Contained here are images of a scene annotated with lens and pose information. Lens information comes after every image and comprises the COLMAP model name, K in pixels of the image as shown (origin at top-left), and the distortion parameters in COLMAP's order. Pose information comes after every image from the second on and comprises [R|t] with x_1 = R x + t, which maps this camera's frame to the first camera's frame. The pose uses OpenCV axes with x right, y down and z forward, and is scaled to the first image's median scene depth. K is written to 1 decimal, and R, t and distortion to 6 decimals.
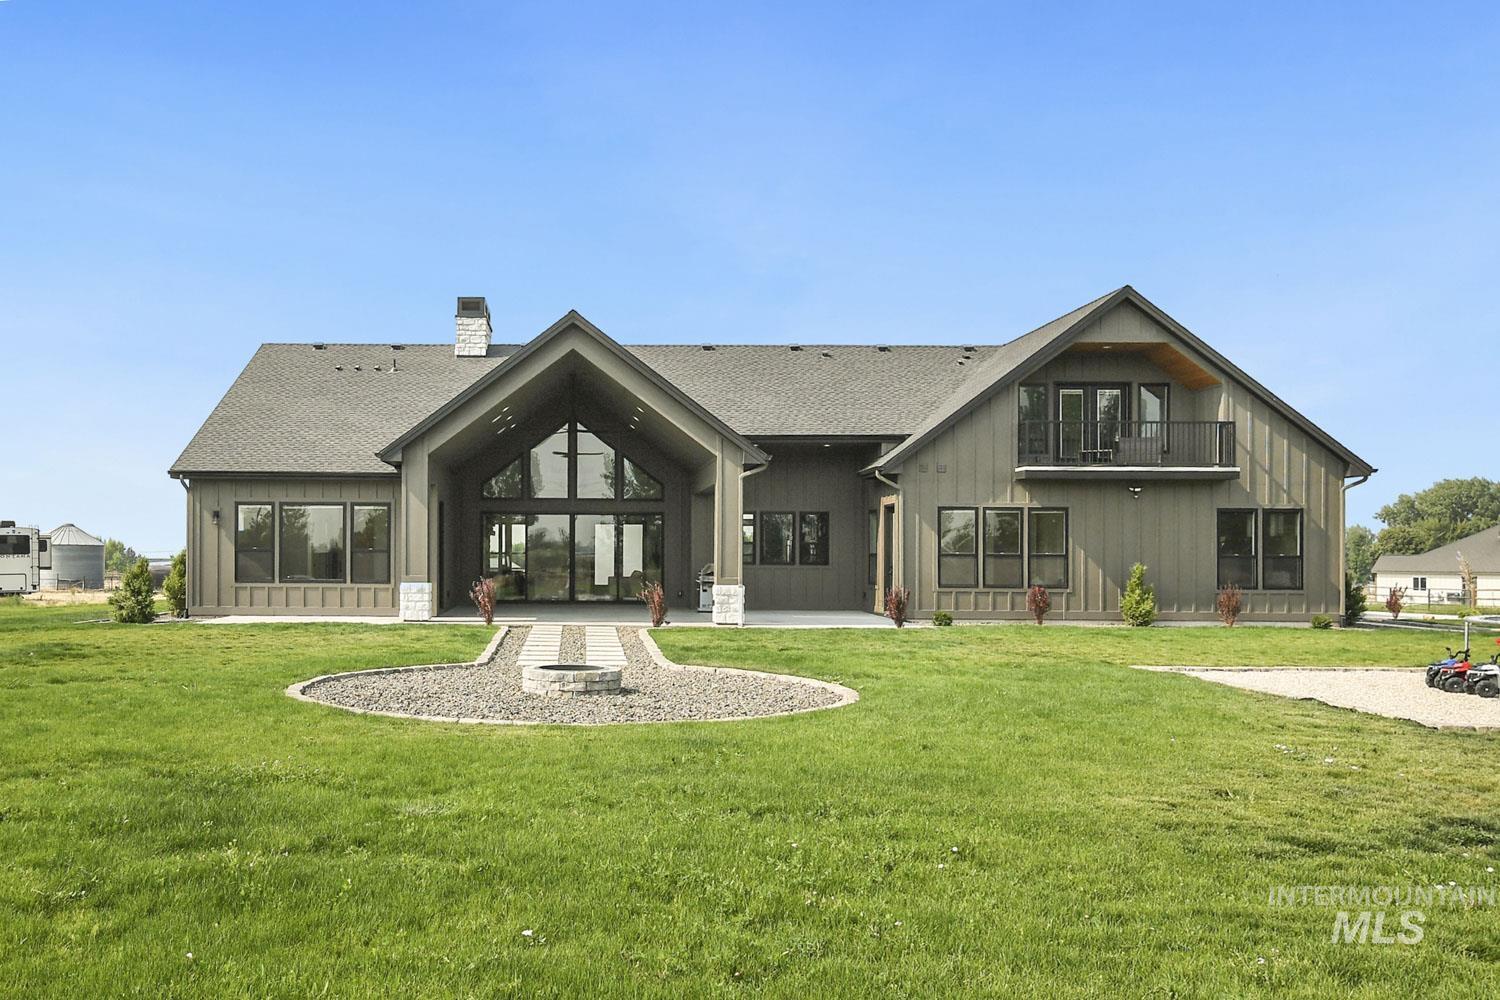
lens RADIAL K [[1310.2, 0, 751.2], [0, 1310.2, 554.7], [0, 0, 1]] dist [-0.001018, 0.000538]
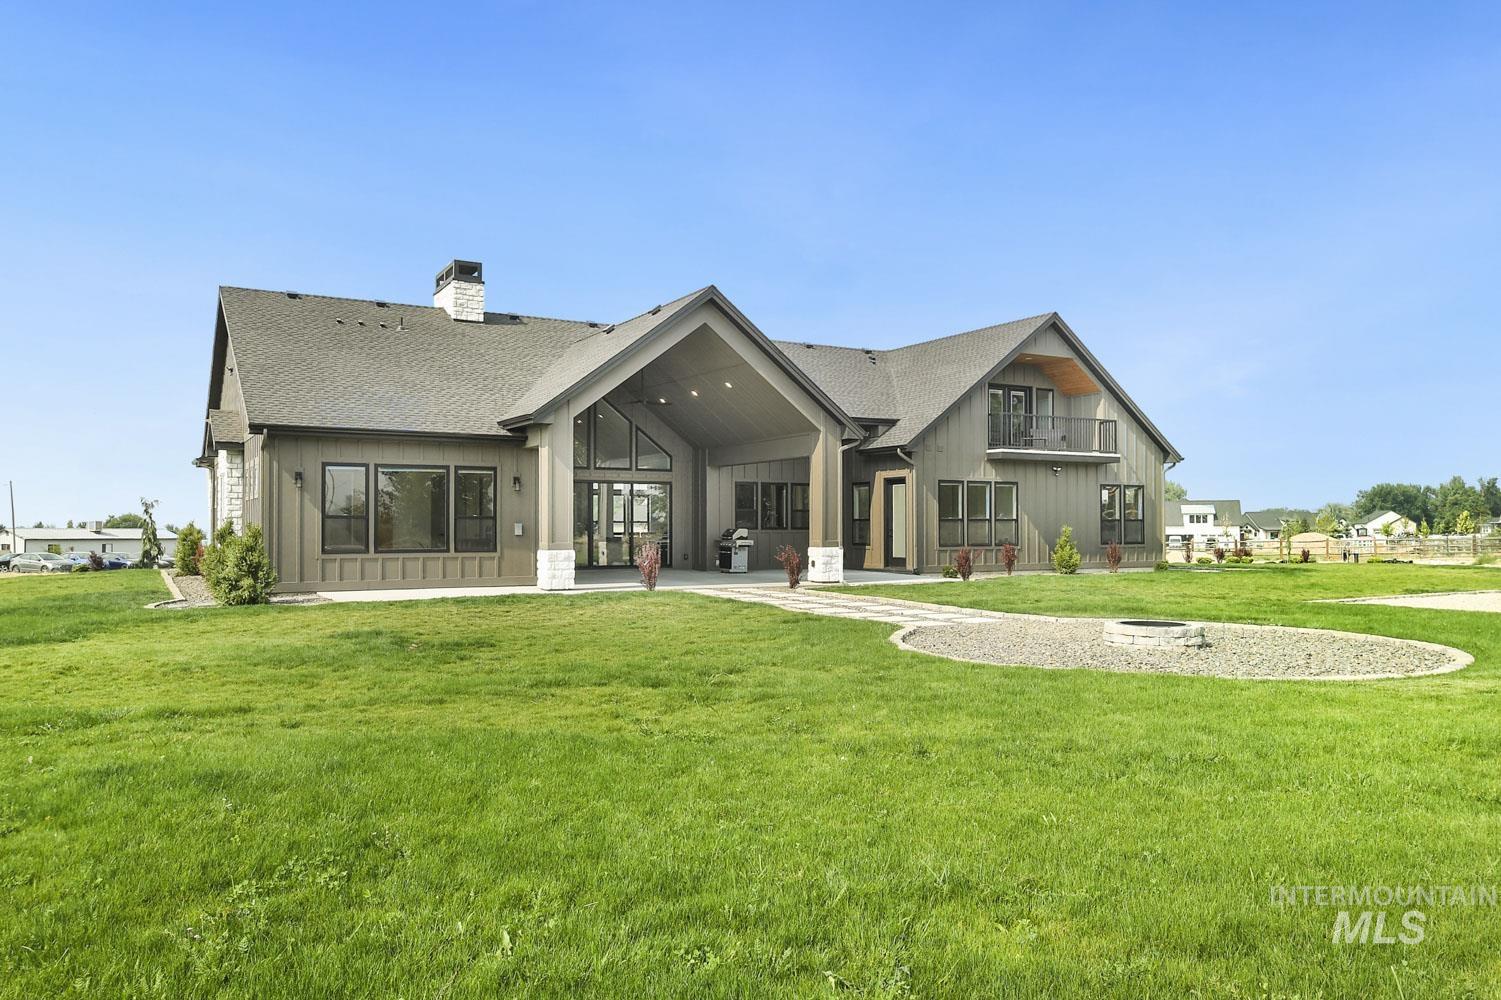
lens RADIAL K [[1048.9, 0, 750.3], [0, 1048.9, 497.6], [0, 0, 1]] dist [0.003438, 0.000454]
pose [[0.869062, 0.006450, 0.494660, -0.491414], [0.005593, 0.999723, -0.022863, 0.001131], [-0.494671, 0.022636, 0.868786, 0.246290]]
